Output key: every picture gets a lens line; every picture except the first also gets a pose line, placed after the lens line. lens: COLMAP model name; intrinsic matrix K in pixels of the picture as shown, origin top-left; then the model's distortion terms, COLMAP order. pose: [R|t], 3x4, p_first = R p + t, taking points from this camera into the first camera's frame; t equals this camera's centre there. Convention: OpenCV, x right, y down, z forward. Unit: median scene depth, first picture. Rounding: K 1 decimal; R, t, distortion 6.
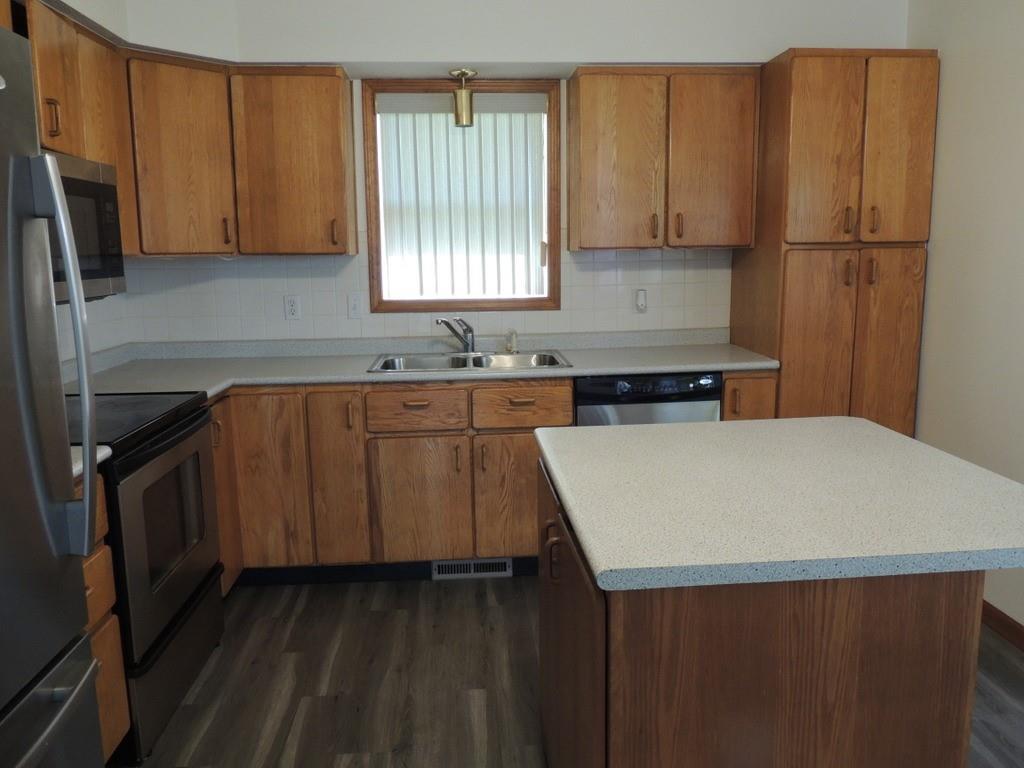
lens RADIAL K [[795.8, 0, 512.0], [0, 795.8, 384.0], [0, 0, 1]] dist [-0.027985, 0.000078]
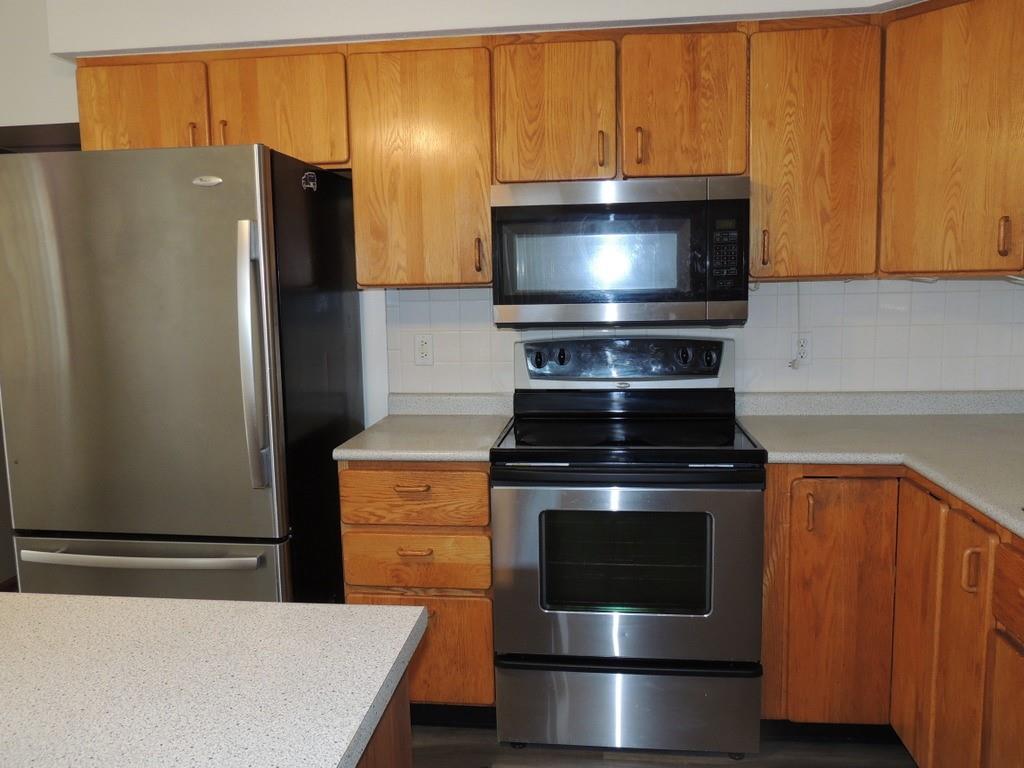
lens RADIAL K [[795.8, 0, 512.0], [0, 795.8, 384.0], [0, 0, 1]] dist [-0.027985, 0.000078]
pose [[-0.180699, 0.132533, -0.974568, 0.344398], [-0.140552, 0.977230, 0.158955, -0.120380], [0.973444, 0.165700, -0.157957, 0.726277]]
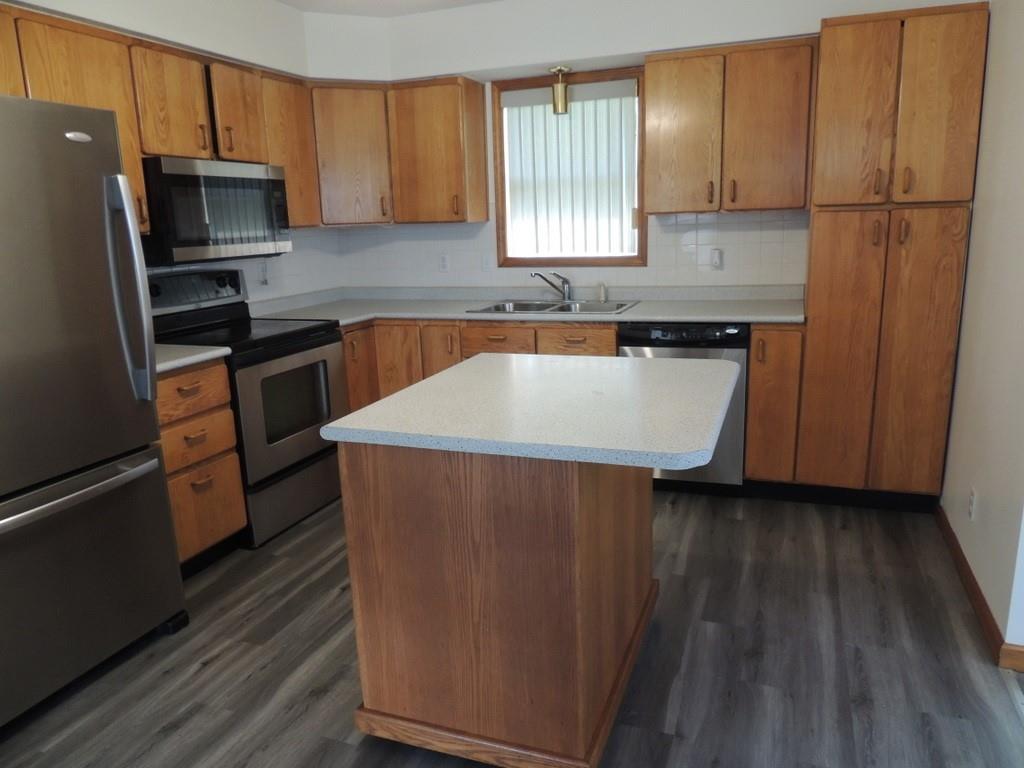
lens RADIAL K [[716.2, 0, 512.0], [0, 716.2, 384.0], [0, 0, 1]] dist [-0.035173, -0.000551]
pose [[0.908508, 0.076128, -0.410874, 0.374112], [-0.047508, 0.995707, 0.079441, 0.005597], [0.415158, -0.052653, 0.908224, -0.052030]]
